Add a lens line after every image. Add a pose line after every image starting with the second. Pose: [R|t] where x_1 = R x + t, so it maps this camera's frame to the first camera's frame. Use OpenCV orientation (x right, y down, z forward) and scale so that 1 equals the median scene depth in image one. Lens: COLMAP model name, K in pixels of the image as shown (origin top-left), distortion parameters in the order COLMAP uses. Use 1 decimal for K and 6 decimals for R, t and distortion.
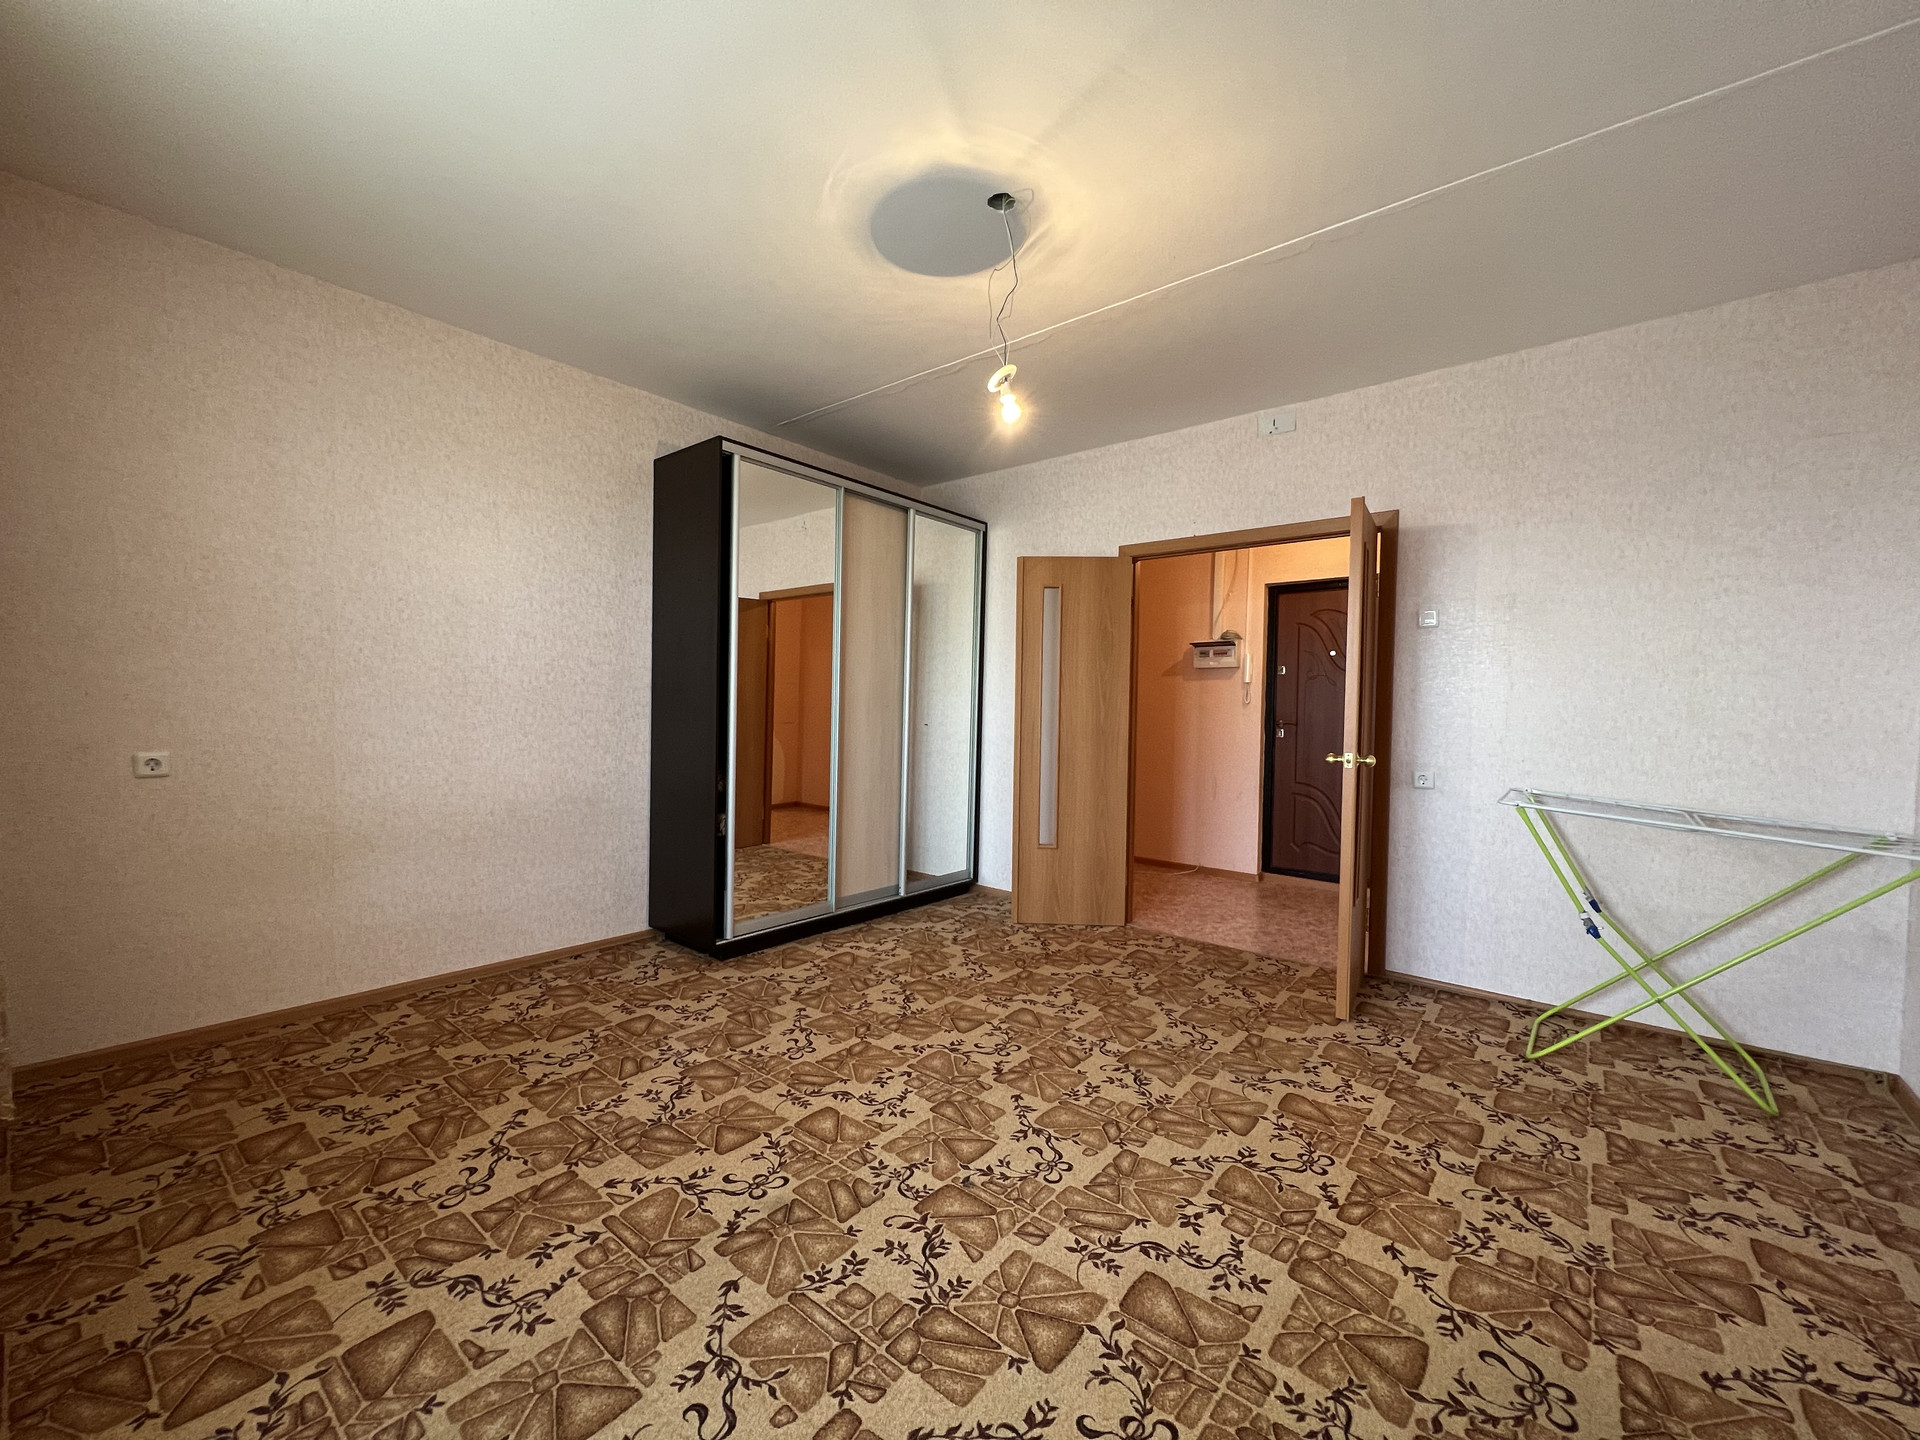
lens RADIAL K [[768.5, 0, 960.7], [0, 768.5, 728.4], [0, 0, 1]] dist [-0.000874, 0.000240]
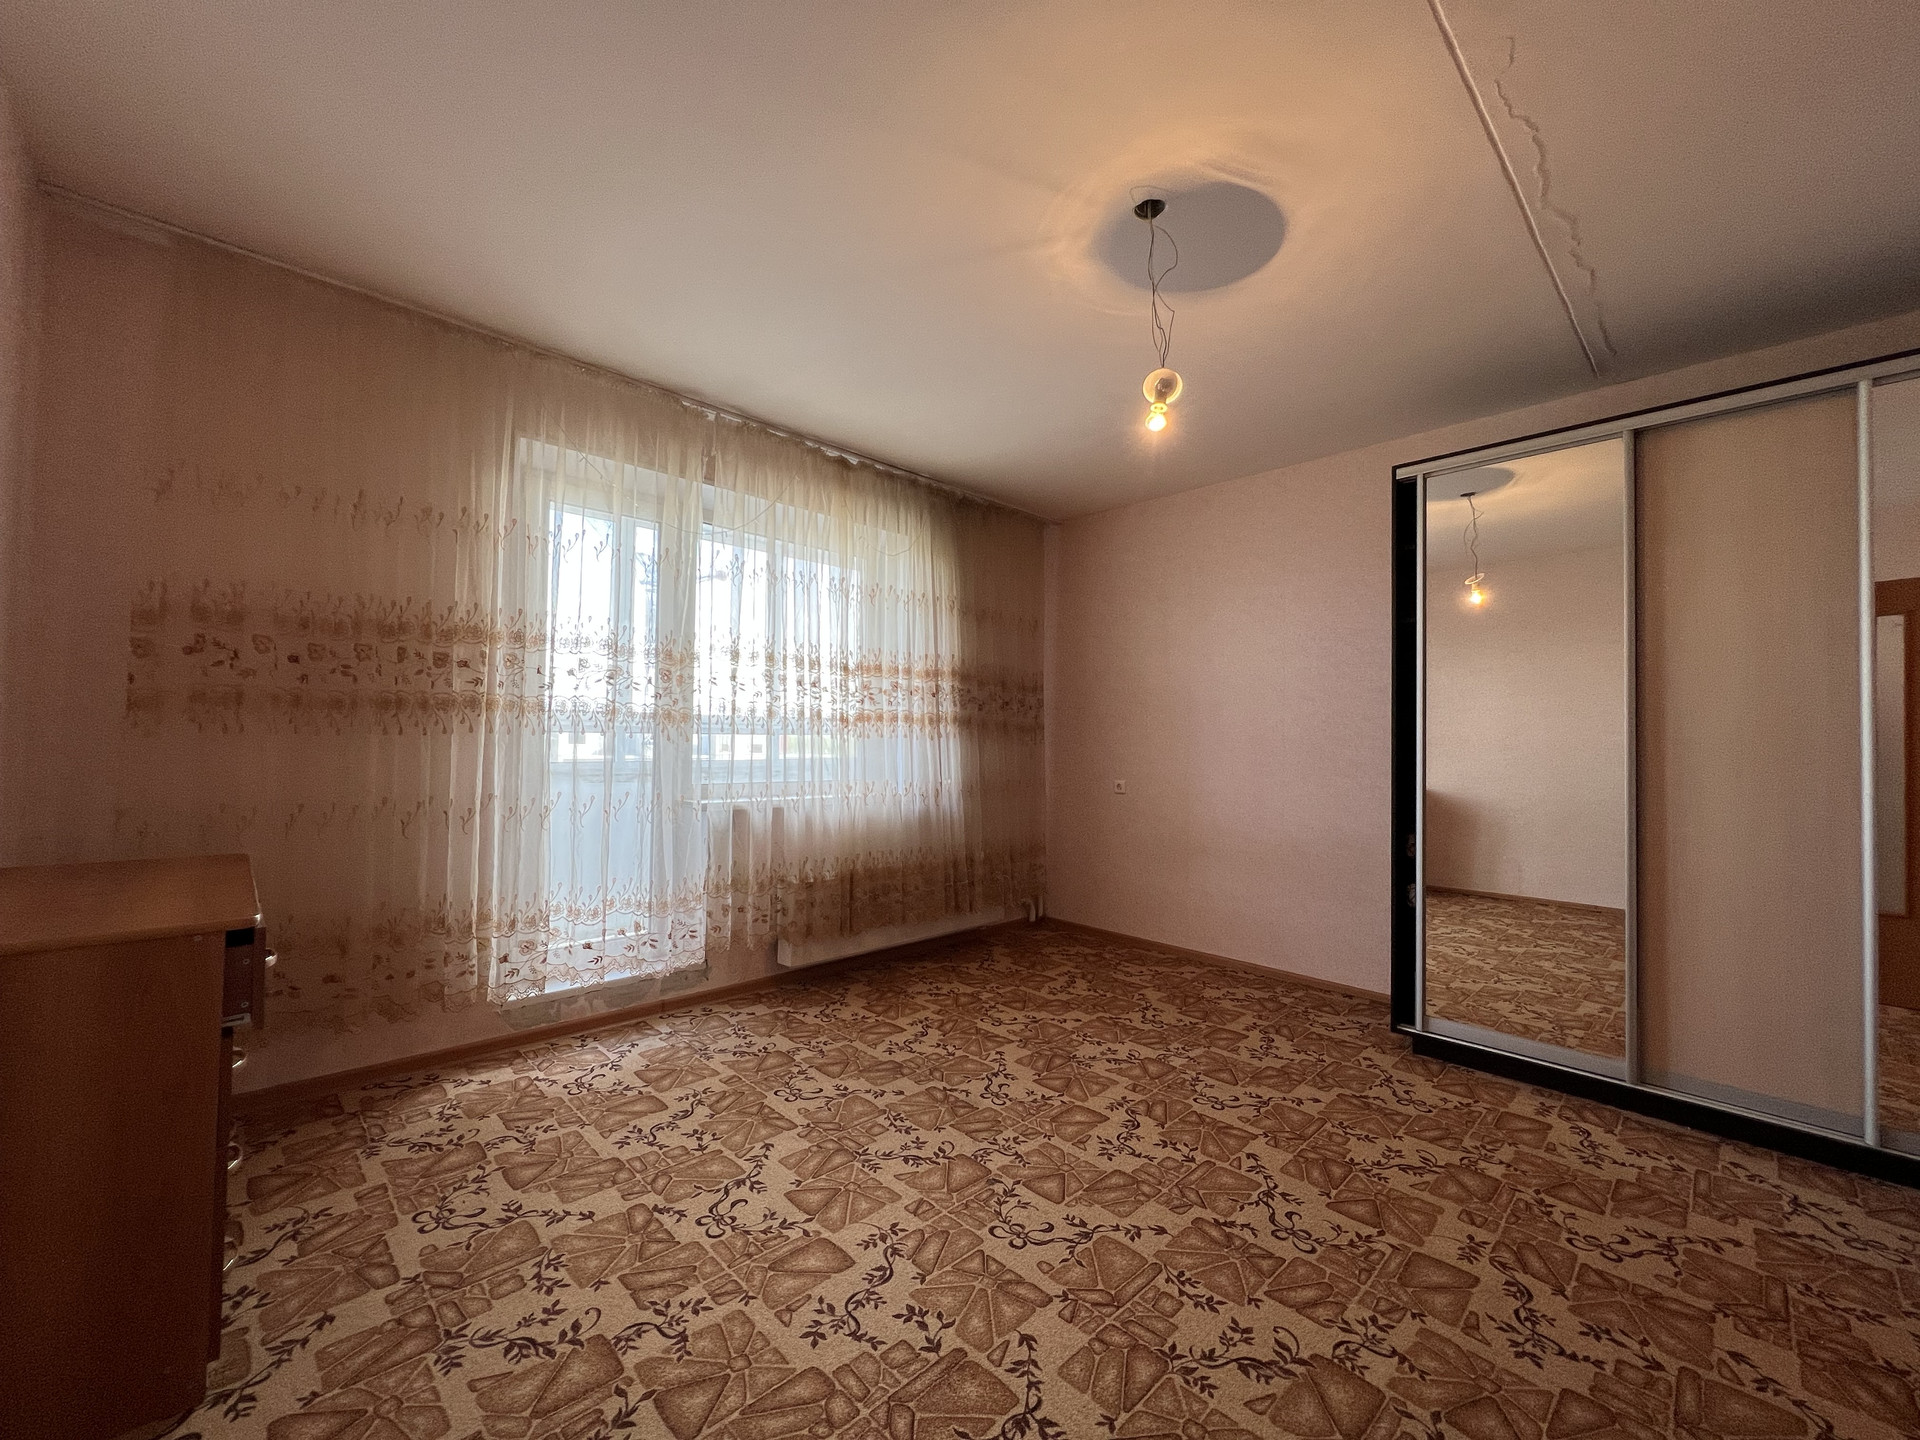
lens RADIAL K [[768.5, 0, 962.1], [0, 768.5, 725.6], [0, 0, 1]] dist [-0.000874, 0.000240]
pose [[-0.110480, -0.042117, -0.992986, 1.060839], [-0.044410, 0.998313, -0.037401, -0.019220], [0.992886, 0.039967, -0.112164, 0.979976]]
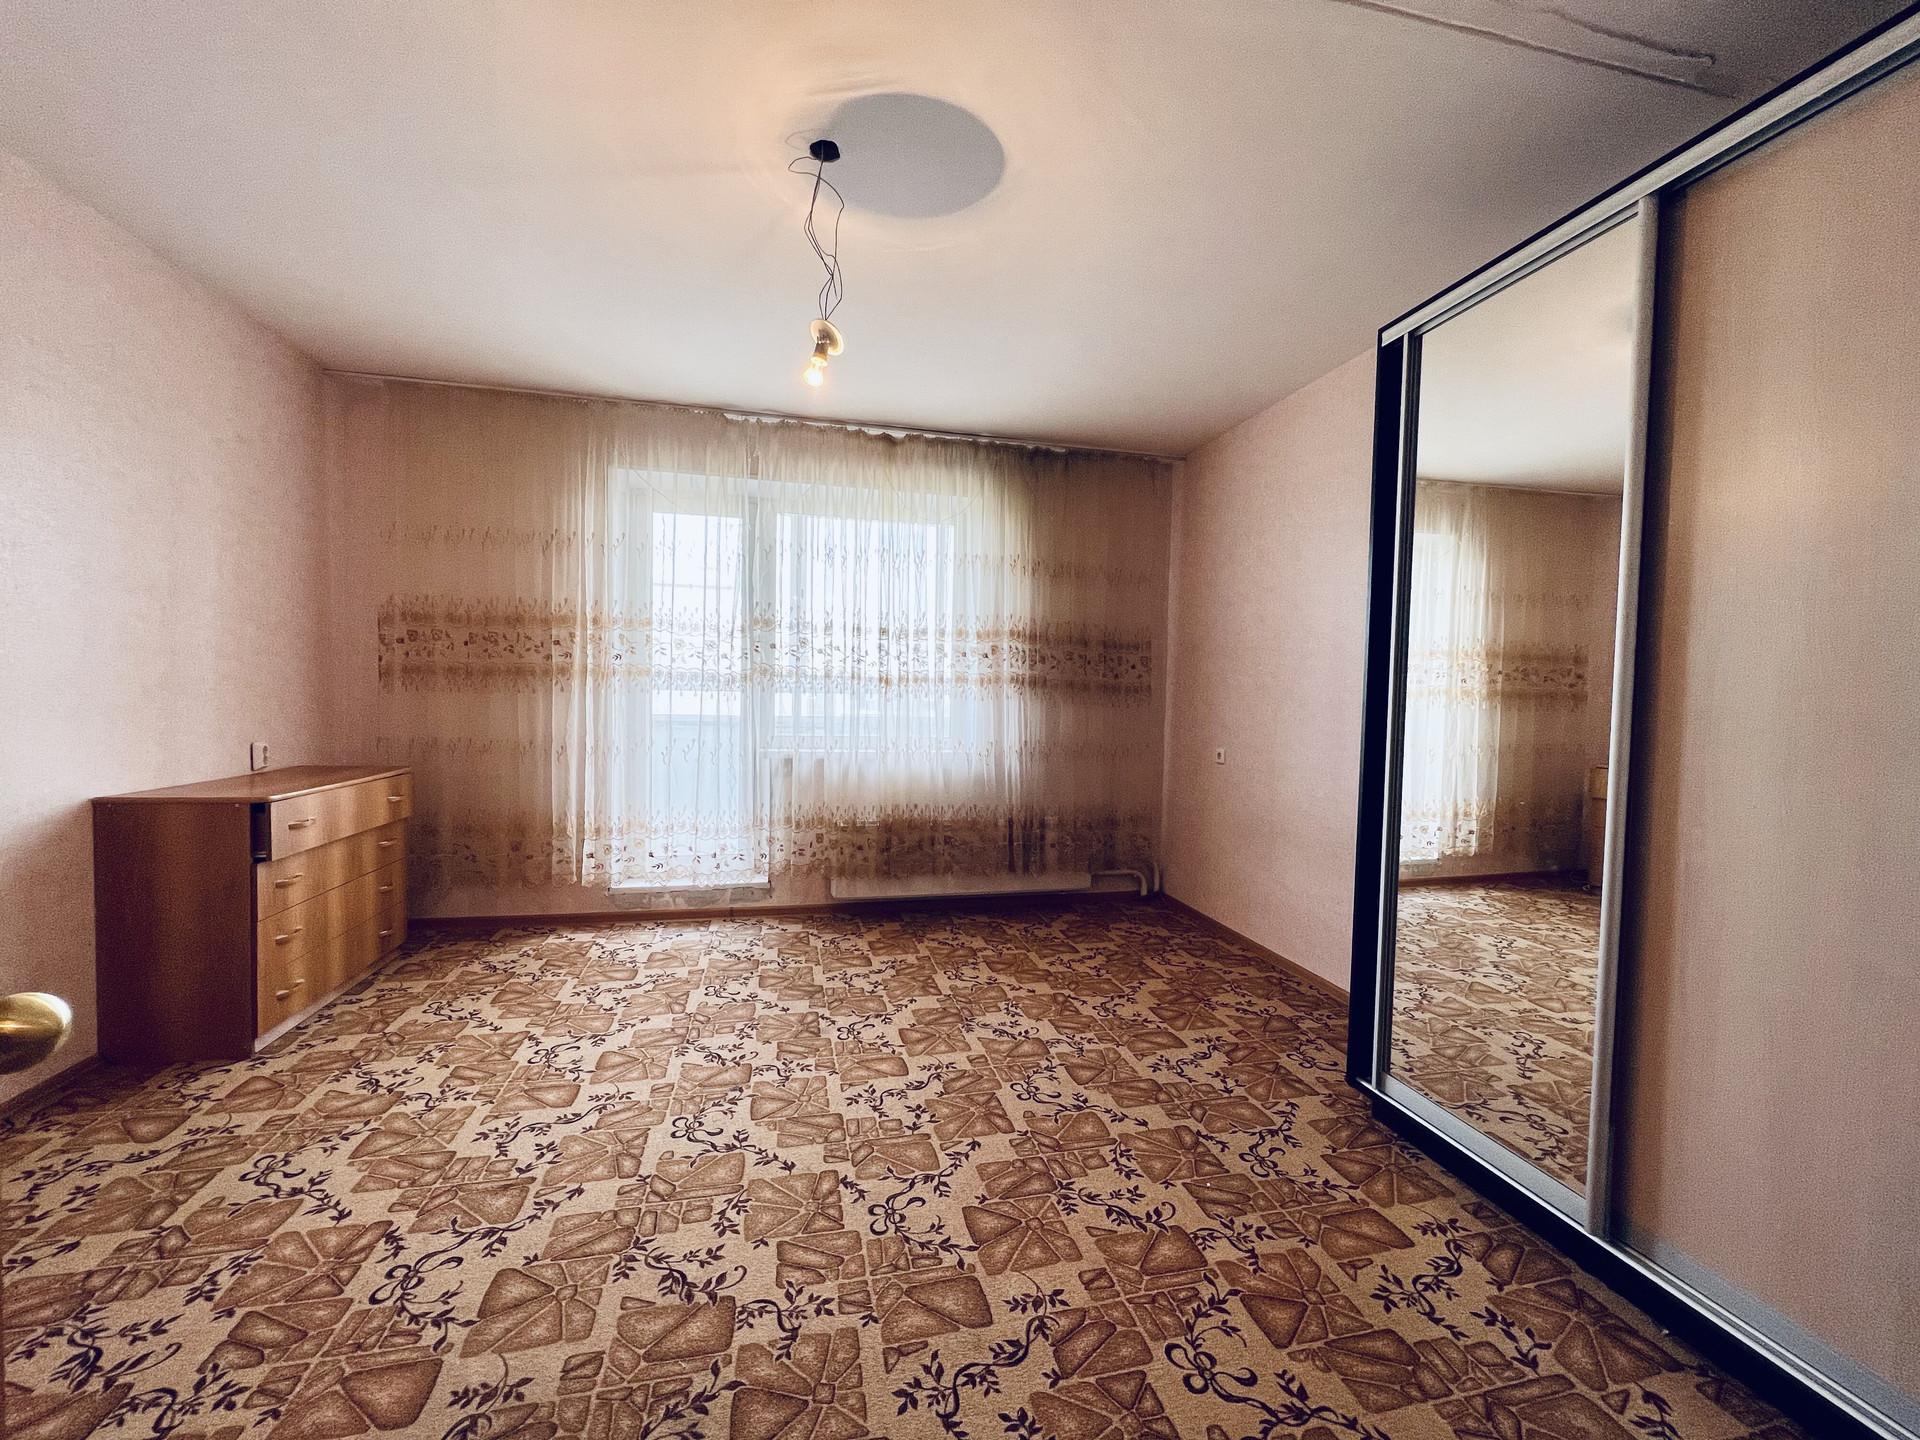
lens RADIAL K [[768.5, 0, 960.5], [0, 768.5, 725.4], [0, 0, 1]] dist [-0.000874, 0.000240]
pose [[-0.608240, -0.001764, -0.793751, 0.728023], [-0.056153, 0.997588, 0.040812, -0.066200], [0.791764, 0.069395, -0.606872, 1.866376]]
